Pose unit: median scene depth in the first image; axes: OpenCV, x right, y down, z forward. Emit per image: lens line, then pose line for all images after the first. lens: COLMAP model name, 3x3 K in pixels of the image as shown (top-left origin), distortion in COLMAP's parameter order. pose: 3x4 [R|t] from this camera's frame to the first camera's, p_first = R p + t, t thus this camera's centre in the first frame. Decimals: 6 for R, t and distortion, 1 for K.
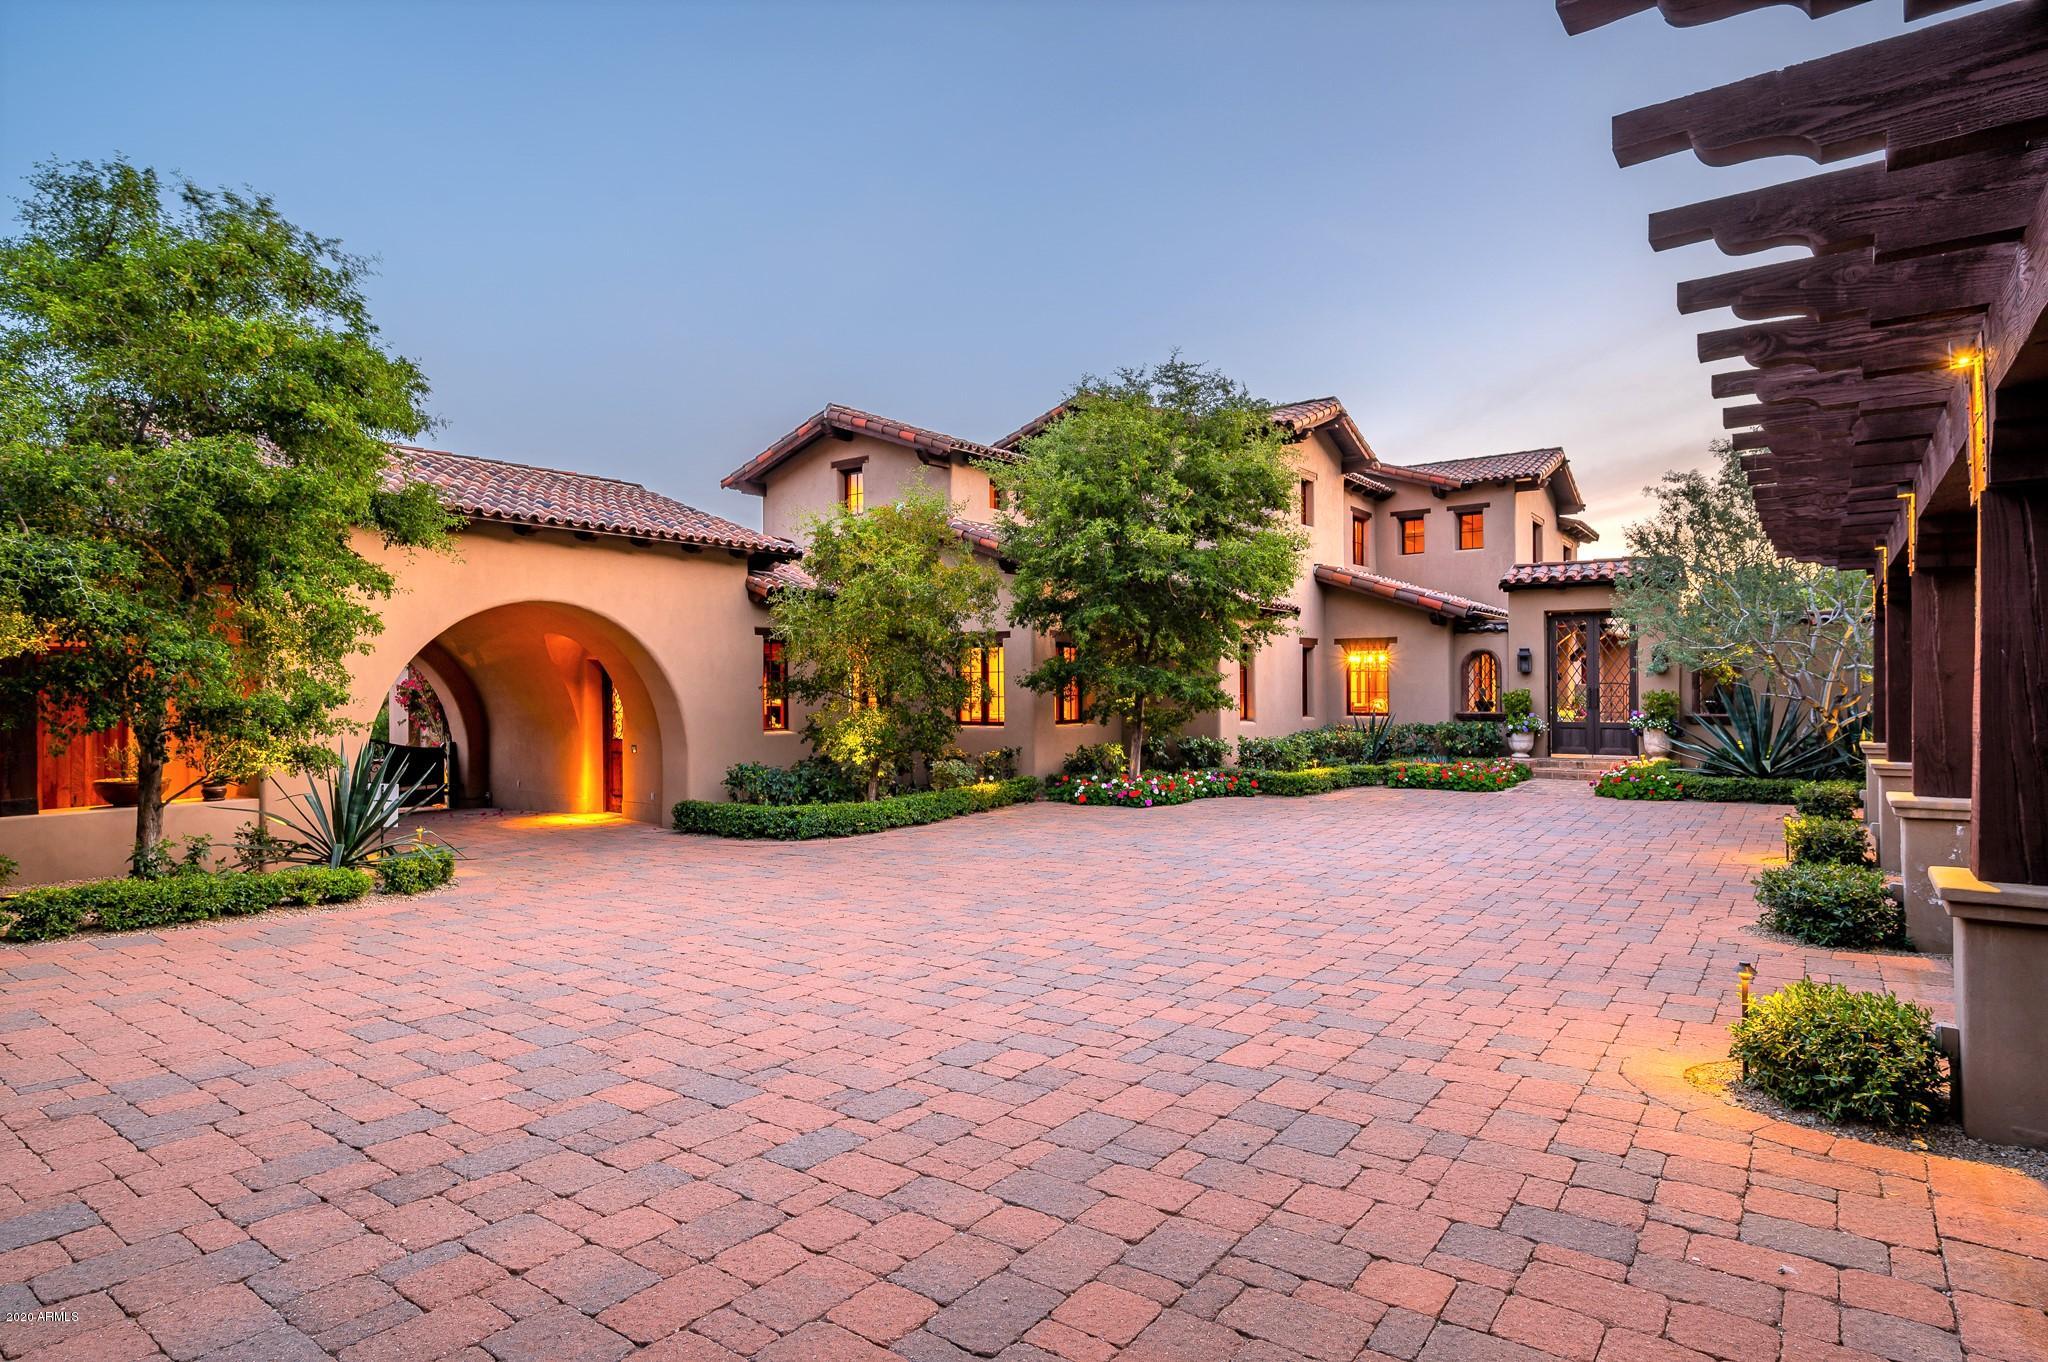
lens RADIAL K [[1106.1, 0, 1024.4], [0, 1106.1, 687.1], [0, 0, 1]] dist [-0.001736, -0.000385]
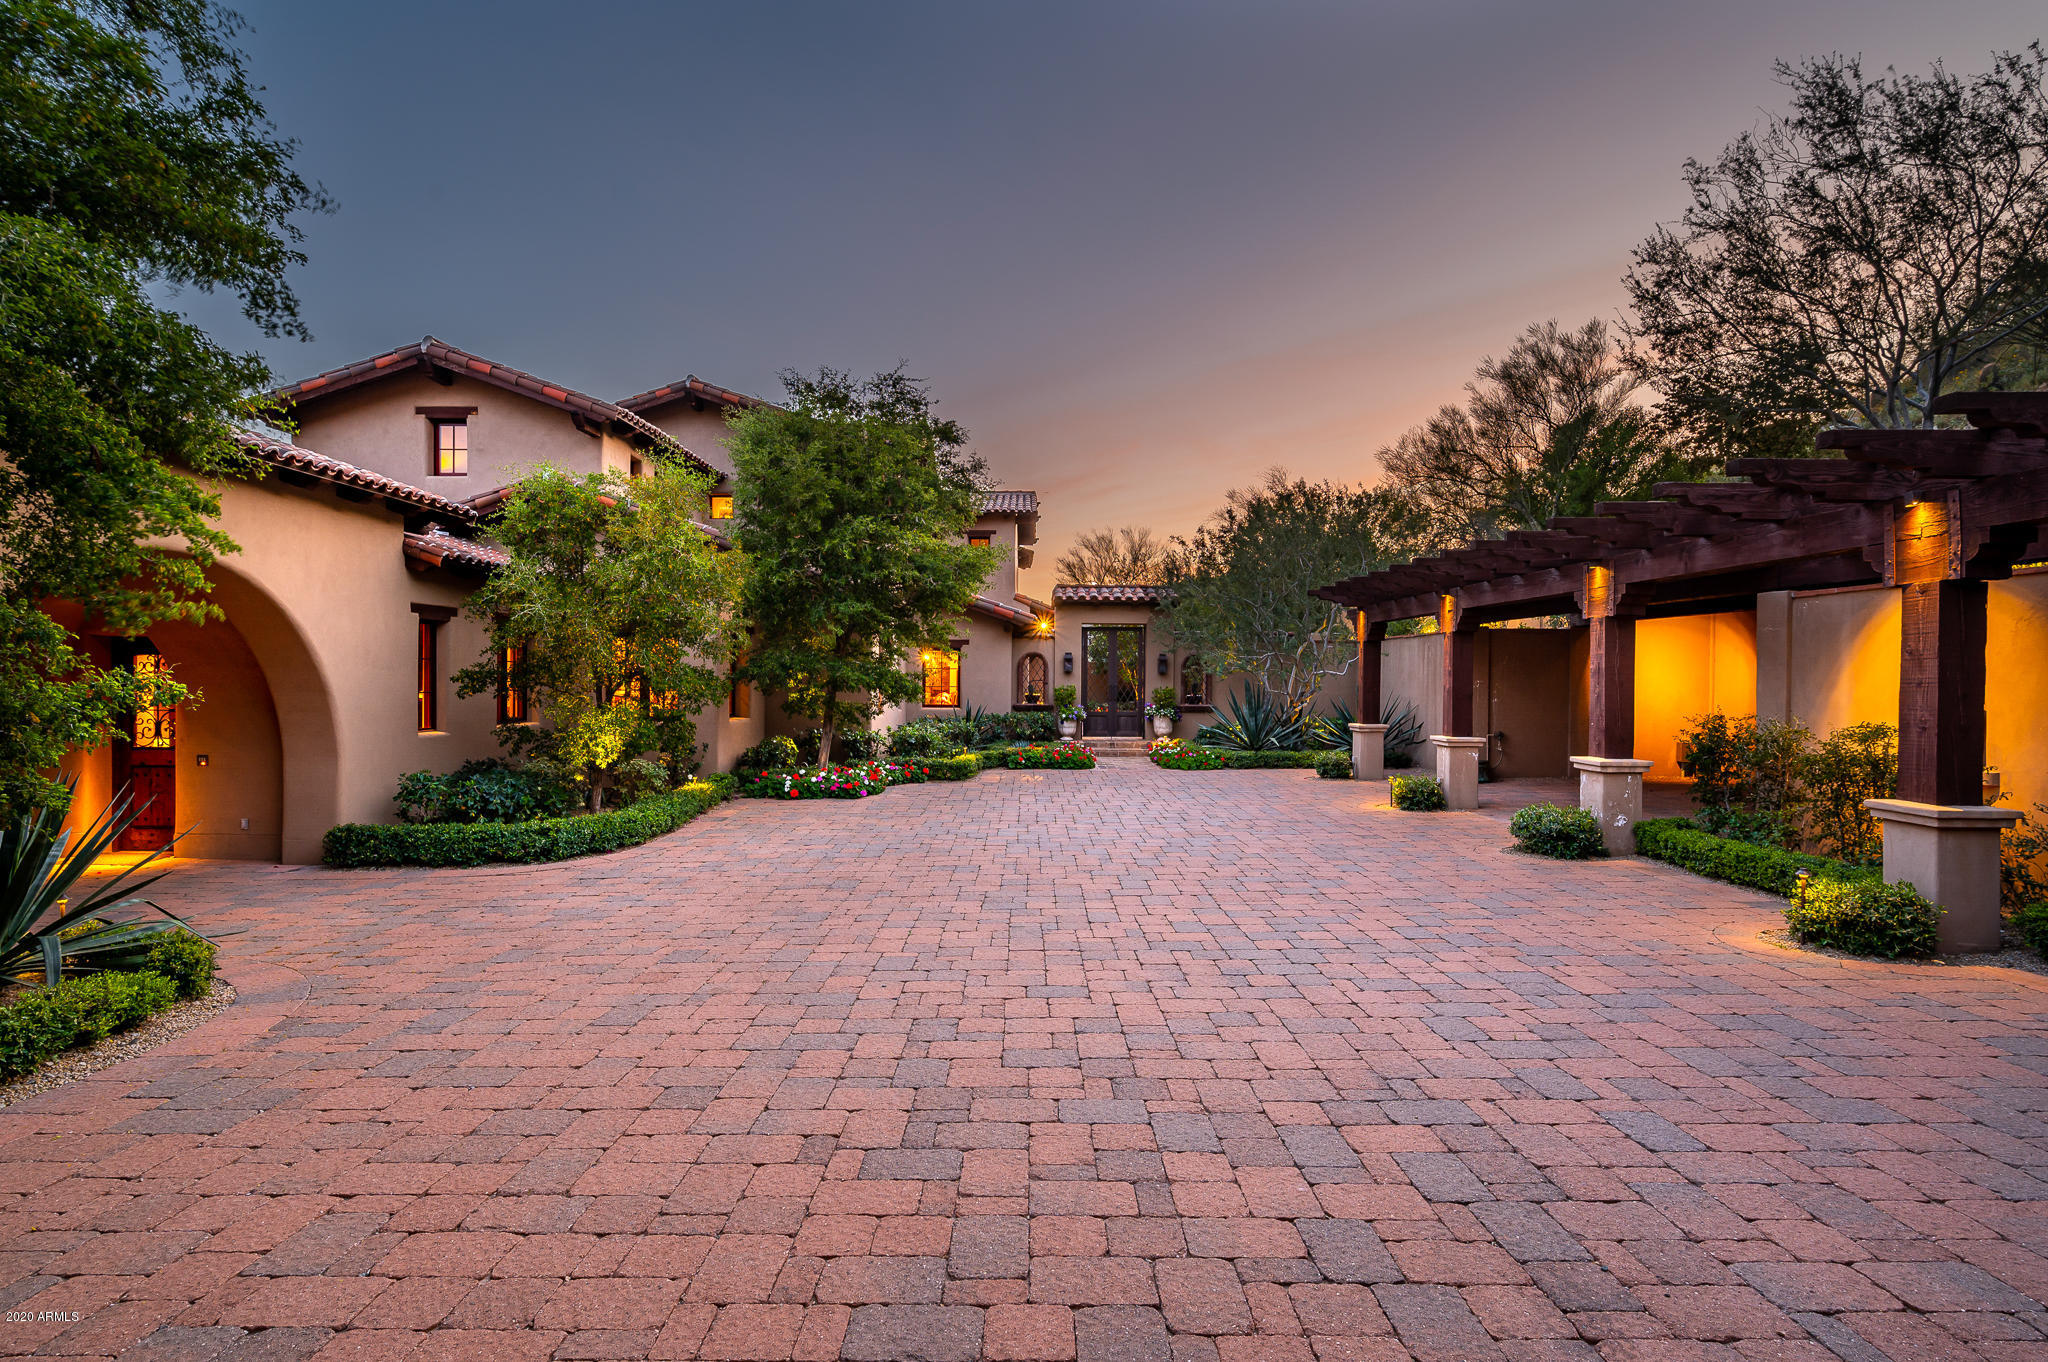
lens RADIAL K [[1000.6, 0, 1026.9], [0, 1000.6, 684.4], [0, 0, 1]] dist [0.003342, -0.000948]
pose [[0.804414, 0.007178, 0.594026, -0.721166], [-0.010258, 0.999946, 0.001808, -0.001773], [-0.593981, -0.007548, 0.804444, 0.344353]]
